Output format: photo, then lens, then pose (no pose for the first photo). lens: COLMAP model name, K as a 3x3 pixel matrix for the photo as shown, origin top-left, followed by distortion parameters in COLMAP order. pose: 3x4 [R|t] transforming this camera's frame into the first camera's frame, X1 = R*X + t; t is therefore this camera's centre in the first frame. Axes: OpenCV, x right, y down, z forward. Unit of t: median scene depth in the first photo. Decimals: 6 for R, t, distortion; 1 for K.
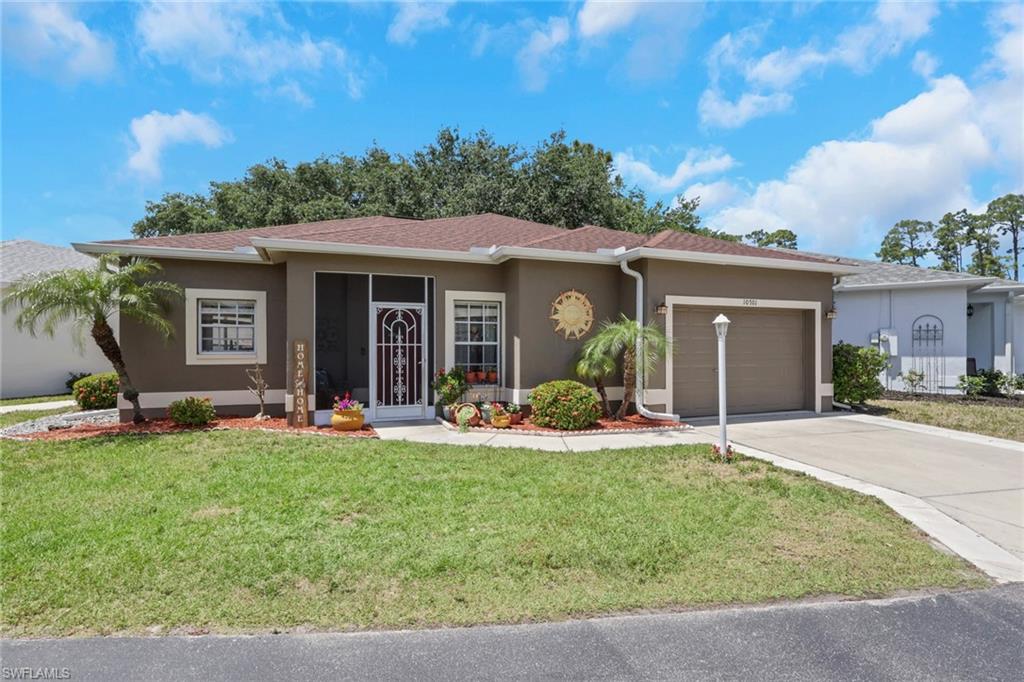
lens RADIAL K [[501.6, 0, 514.0], [0, 501.6, 370.8], [0, 0, 1]] dist [-0.003134, -0.000153]
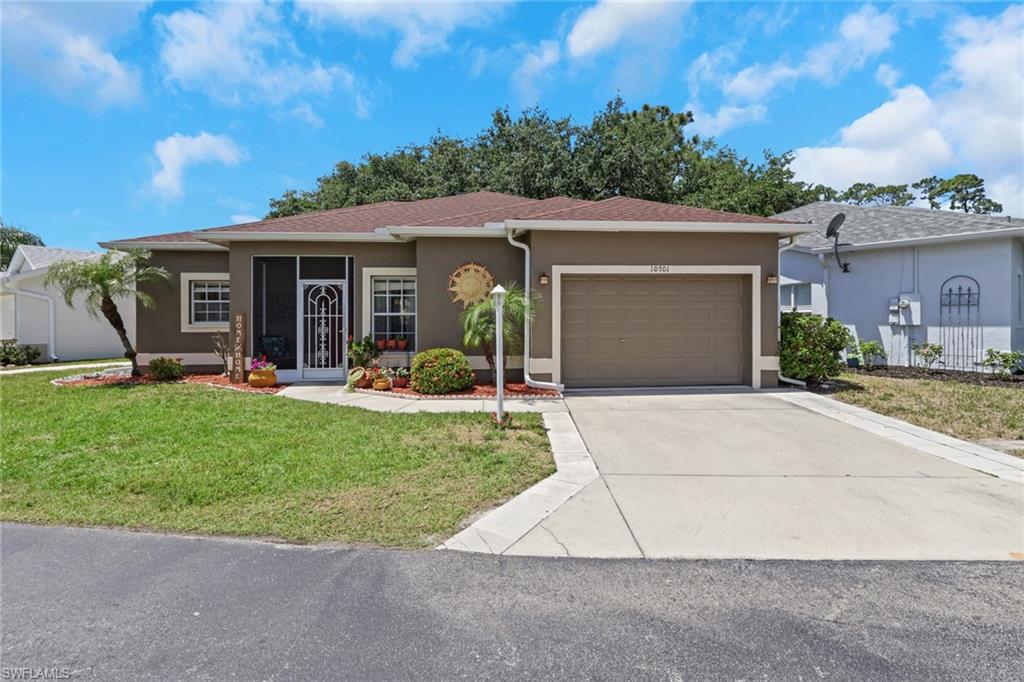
lens RADIAL K [[491.6, 0, 512.0], [0, 491.6, 341.0], [0, 0, 1]] dist [-0.001657, 0.001374]
pose [[0.959888, 0.008900, -0.280242, 0.497091], [-0.008398, 0.999960, 0.002991, -0.000740], [0.280257, -0.000518, 0.959925, 0.029658]]
